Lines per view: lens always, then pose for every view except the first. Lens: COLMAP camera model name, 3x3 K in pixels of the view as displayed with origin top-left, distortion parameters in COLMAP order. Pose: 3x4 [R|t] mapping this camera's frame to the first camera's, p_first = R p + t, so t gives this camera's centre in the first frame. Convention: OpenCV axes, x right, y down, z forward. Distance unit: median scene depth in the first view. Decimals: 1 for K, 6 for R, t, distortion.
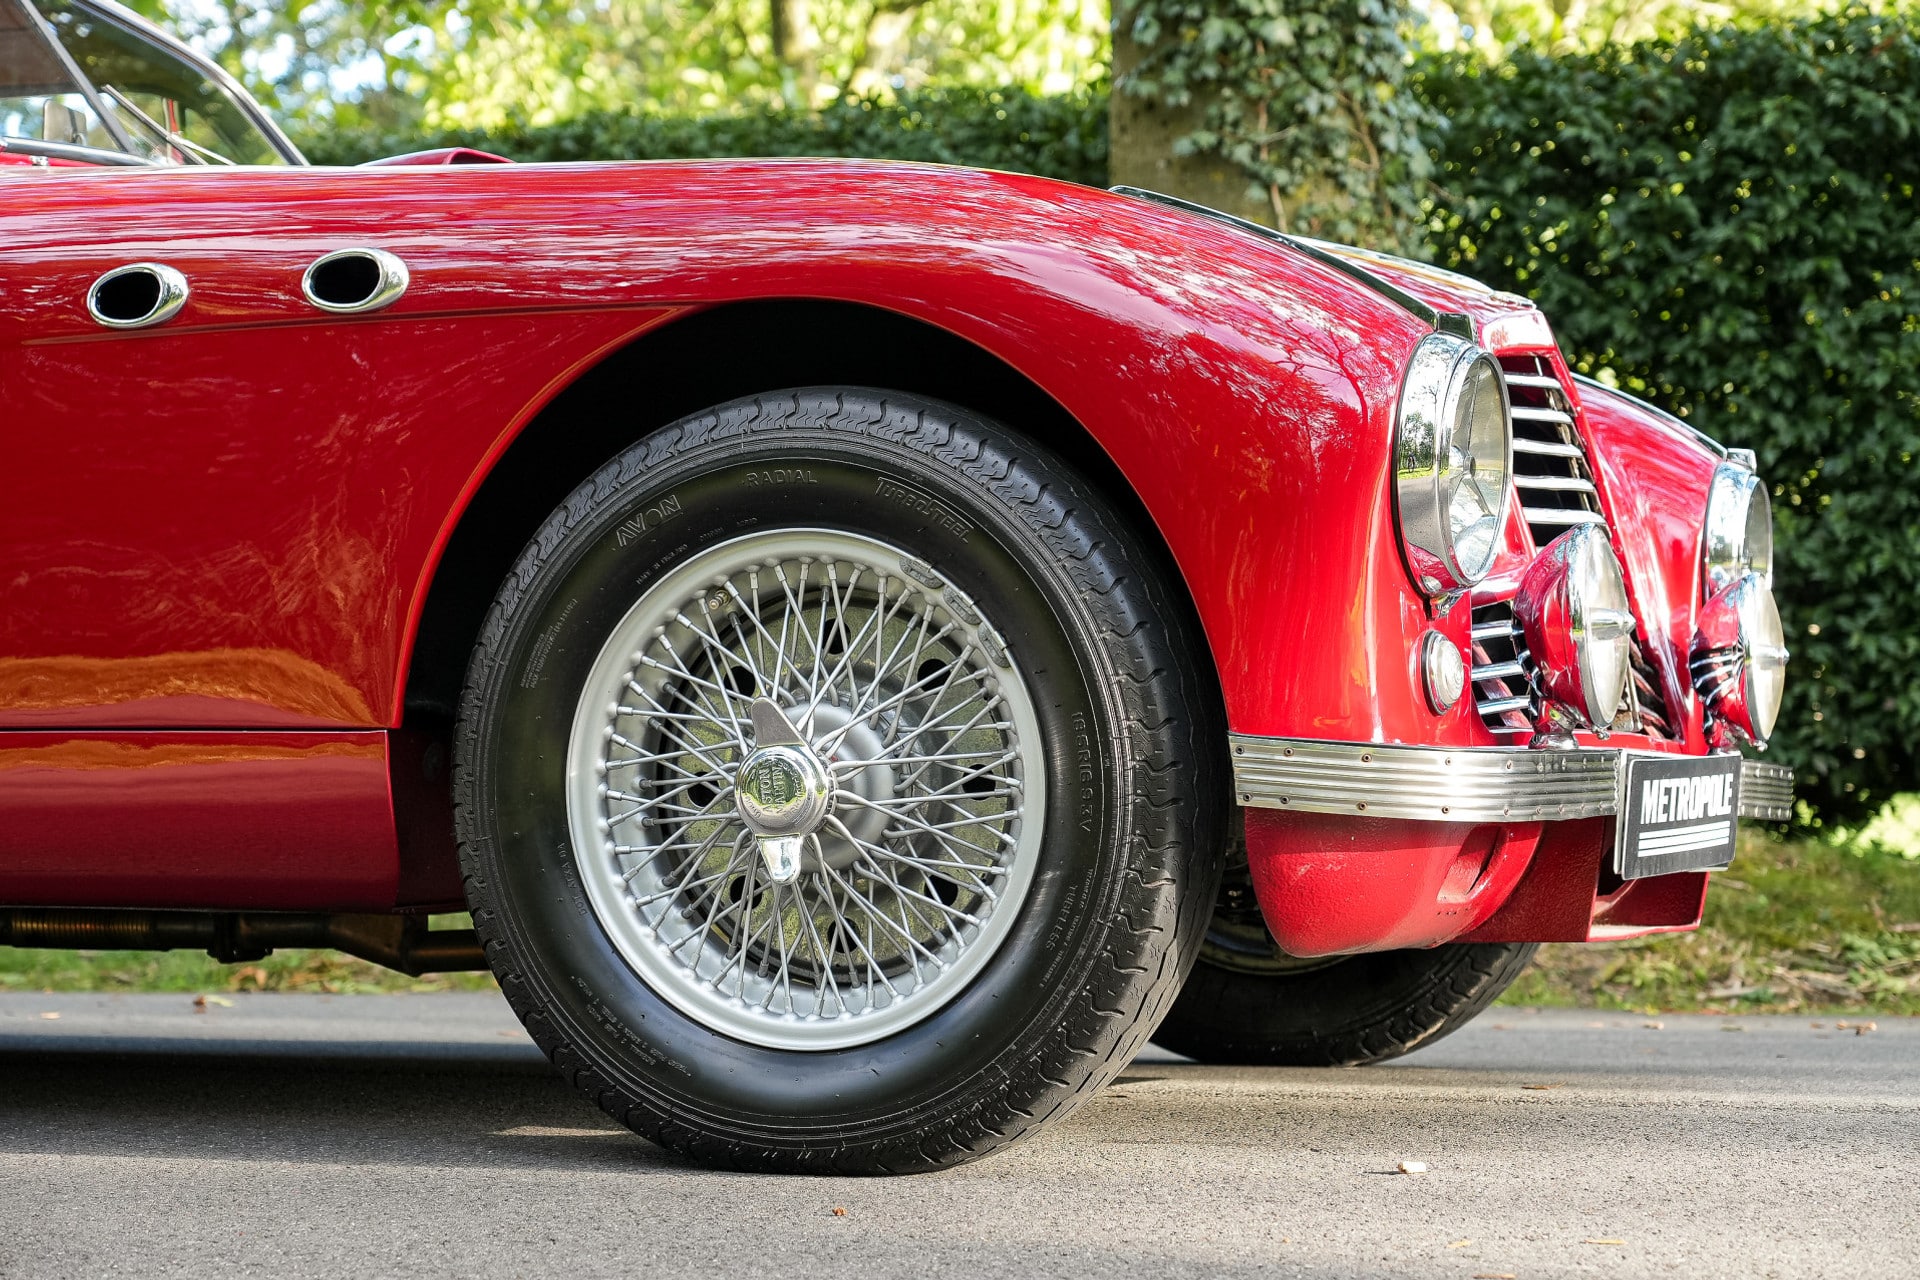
lens RADIAL K [[4136.1, 0, 960.0], [0, 4136.1, 640.0], [0, 0, 1]] dist [0.028587, -0.140232]
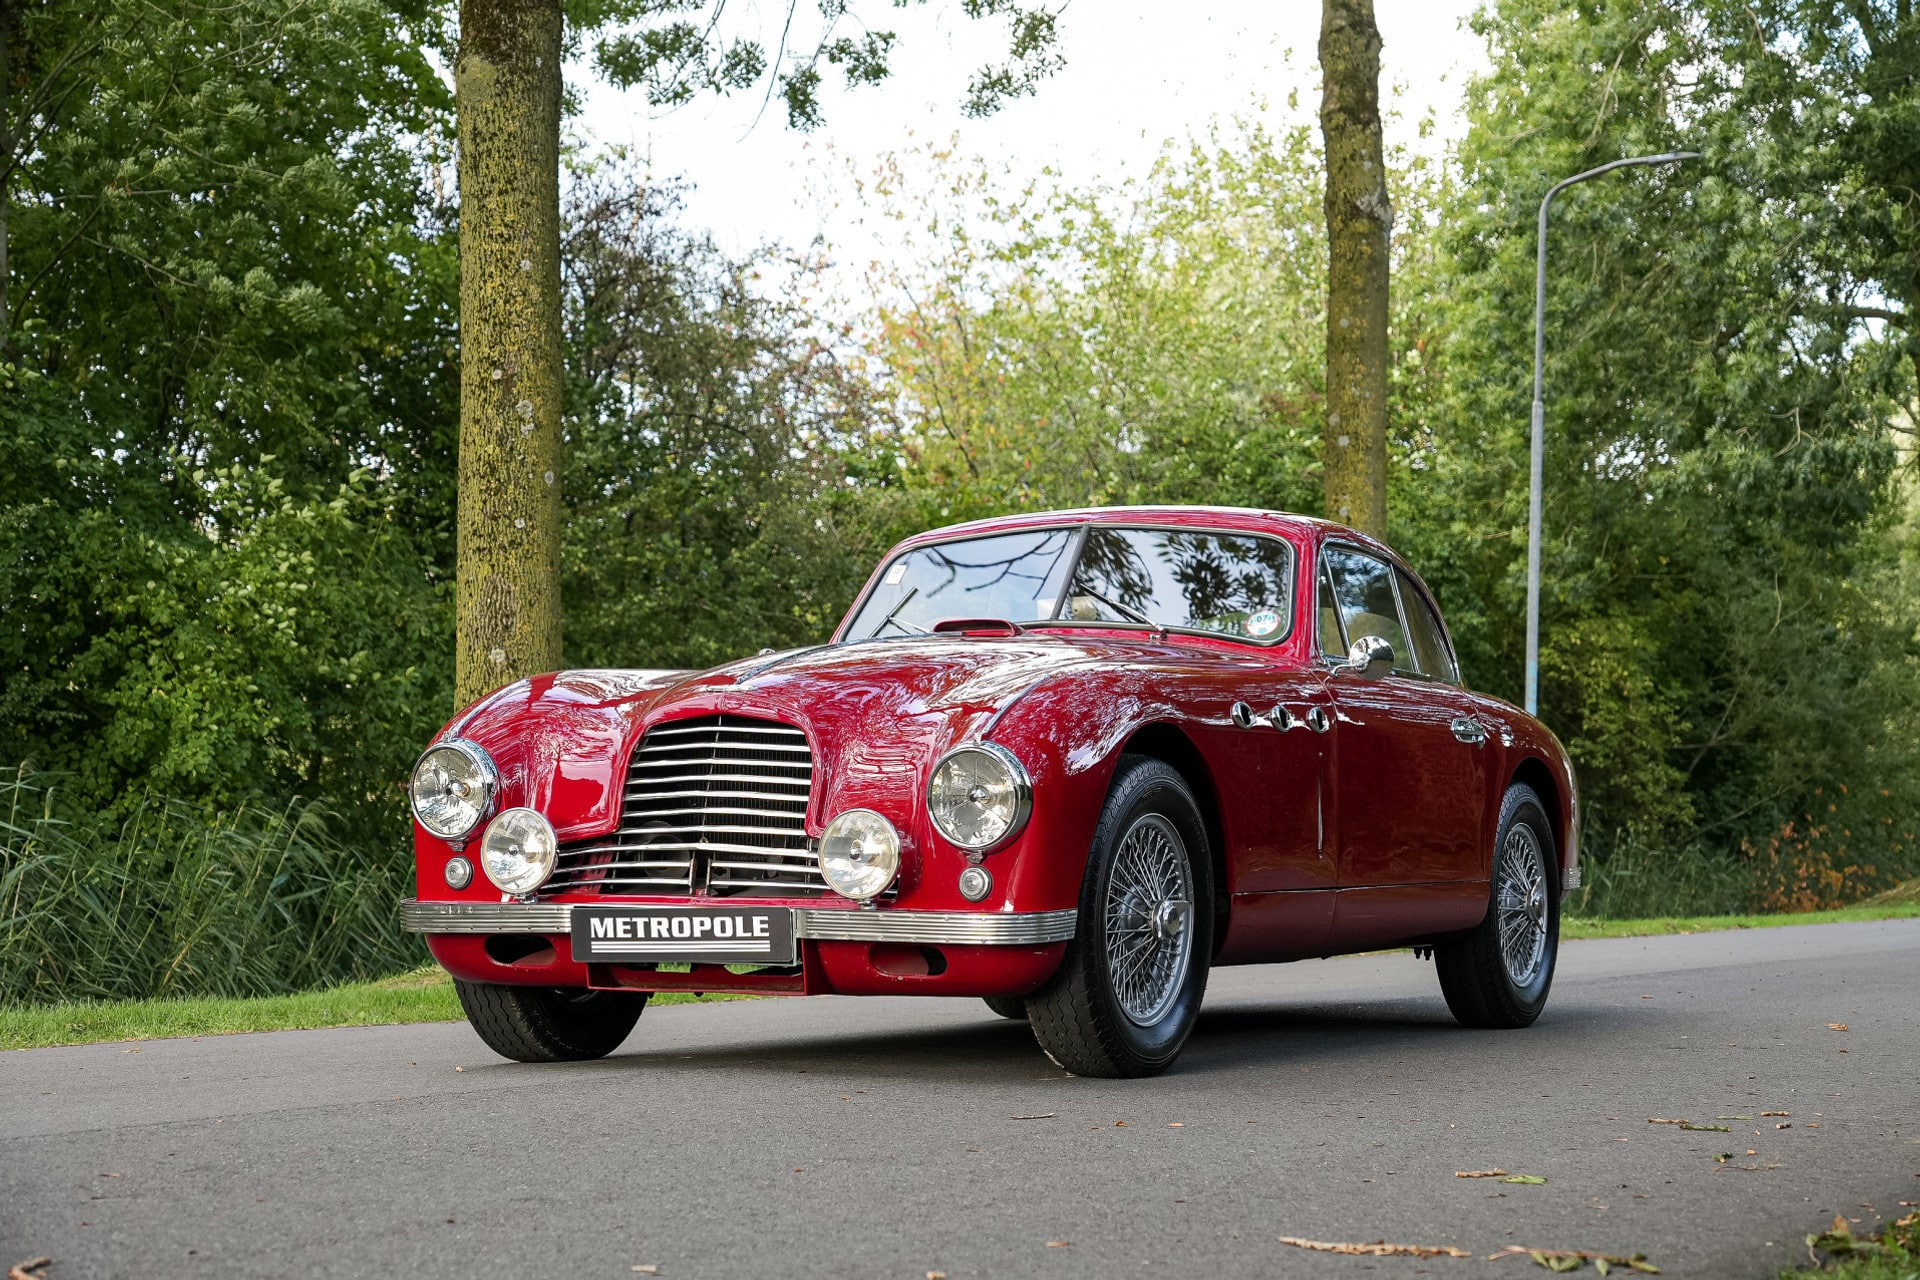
lens RADIAL K [[3773.8, 0, 919.7], [0, 3773.8, 634.8], [0, 0, 1]] dist [-0.031803, 0.041976]
pose [[-0.119388, -0.058387, -0.991129, 1.967153], [0.035171, 0.997394, -0.062993, 0.014535], [0.992225, -0.042380, -0.117023, 1.290225]]
